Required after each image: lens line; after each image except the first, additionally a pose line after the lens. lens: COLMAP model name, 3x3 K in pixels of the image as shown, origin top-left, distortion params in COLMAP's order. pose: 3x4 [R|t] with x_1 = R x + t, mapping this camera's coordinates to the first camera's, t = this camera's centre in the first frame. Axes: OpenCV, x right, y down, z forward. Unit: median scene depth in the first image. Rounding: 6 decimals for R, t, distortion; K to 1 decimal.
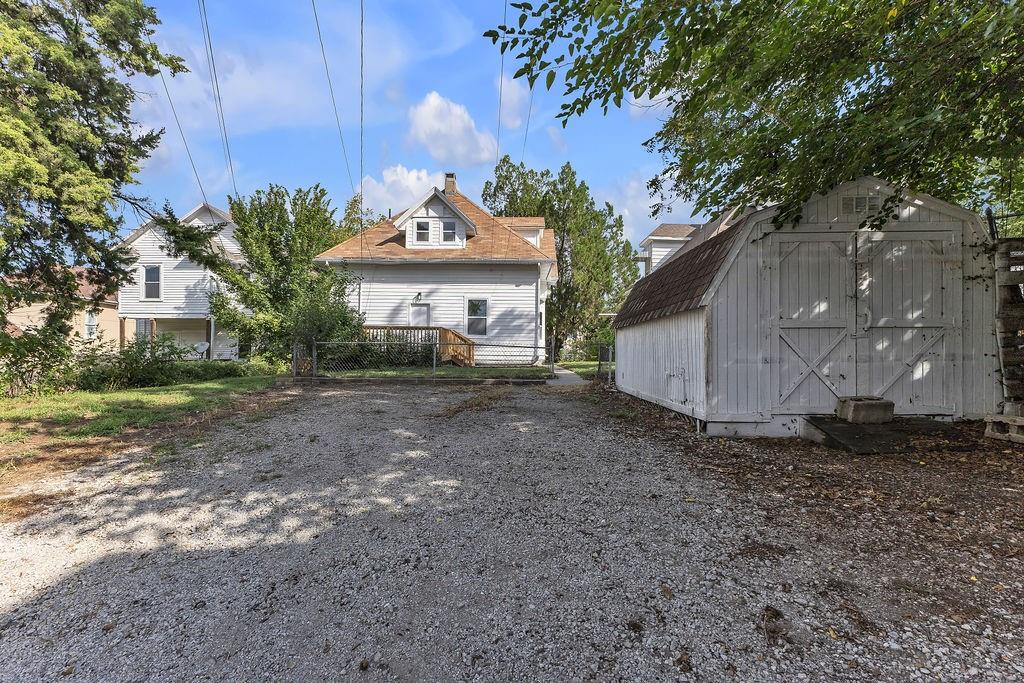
lens RADIAL K [[465.7, 0, 510.8], [0, 465.7, 339.1], [0, 0, 1]] dist [-0.001263, -0.000107]
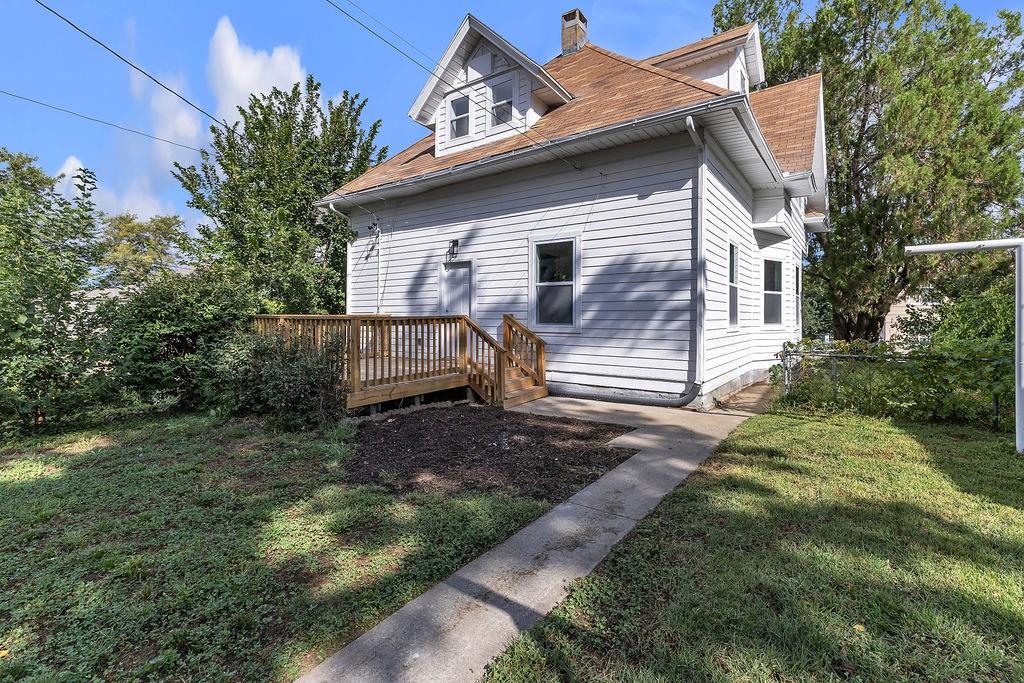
lens RADIAL K [[465.7, 0, 512.9], [0, 465.7, 333.1], [0, 0, 1]] dist [-0.001263, -0.000107]
pose [[0.793024, 0.014808, -0.609010, 0.163890], [-0.001649, 0.999753, 0.022161, -0.010103], [0.609188, -0.016569, 0.792853, 0.633196]]
